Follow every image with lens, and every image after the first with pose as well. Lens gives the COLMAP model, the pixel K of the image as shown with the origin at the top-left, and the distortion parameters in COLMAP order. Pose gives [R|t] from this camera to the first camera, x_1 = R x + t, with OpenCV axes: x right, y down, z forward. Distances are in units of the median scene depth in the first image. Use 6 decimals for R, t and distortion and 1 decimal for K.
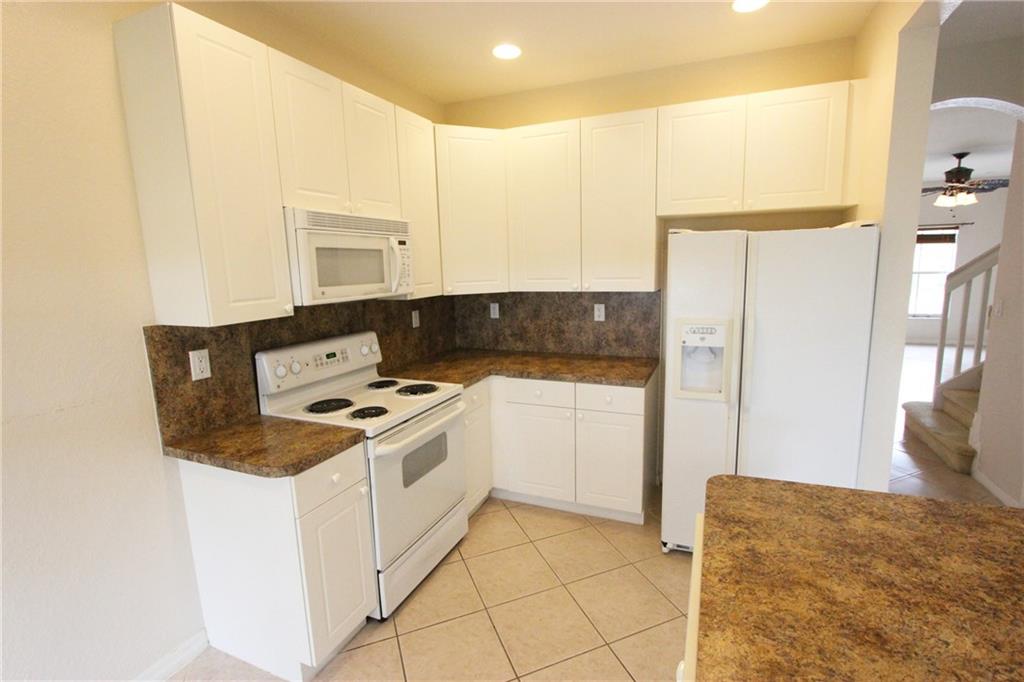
lens RADIAL K [[469.1, 0, 516.1], [0, 469.1, 343.1], [0, 0, 1]] dist [-0.023495, -0.000221]
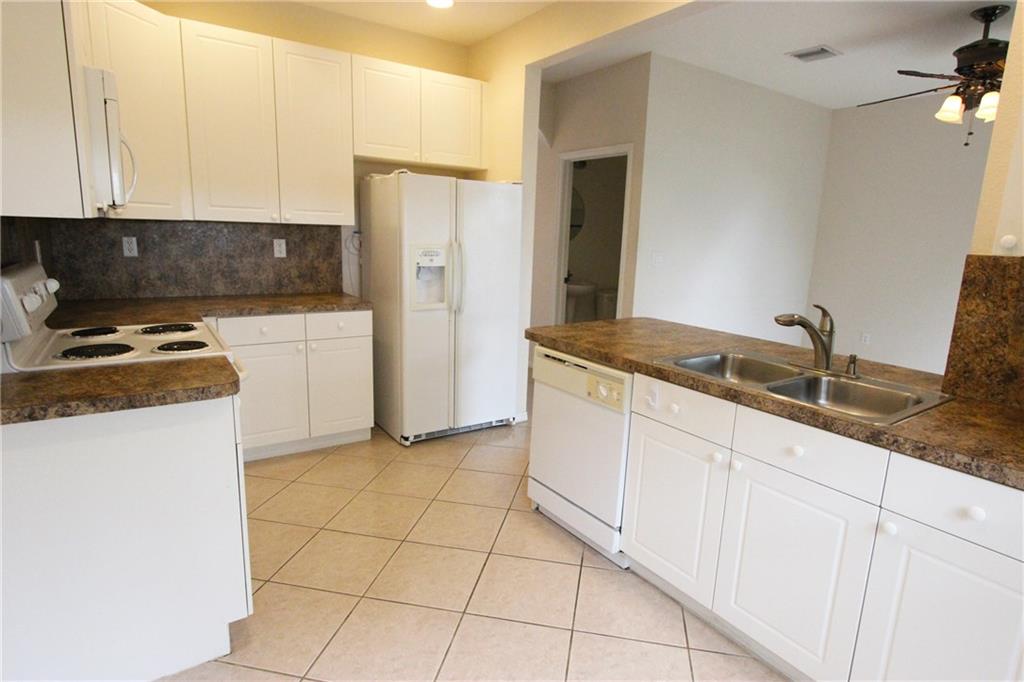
lens RADIAL K [[564.3, 0, 519.2], [0, 564.3, 338.0], [0, 0, 1]] dist [0.000007, -0.001403]
pose [[0.532584, -0.112225, 0.838904, -0.631189], [0.093590, 0.992901, 0.073410, 0.089261], [-0.841187, 0.039416, 0.539306, -0.018678]]
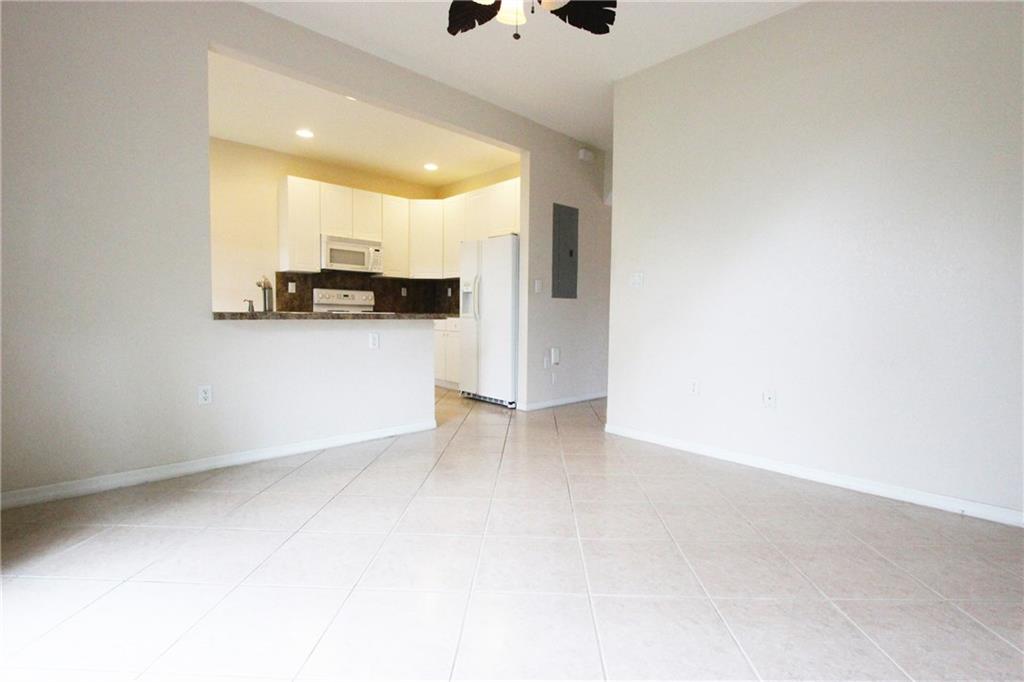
lens RADIAL K [[469.1, 0, 516.7], [0, 469.1, 341.9], [0, 0, 1]] dist [-0.023495, -0.000221]
pose [[0.914889, 0.067718, -0.397985, 1.224335], [-0.108563, 0.990785, -0.080982, 0.319496], [0.388833, 0.117296, 0.913811, -0.740255]]
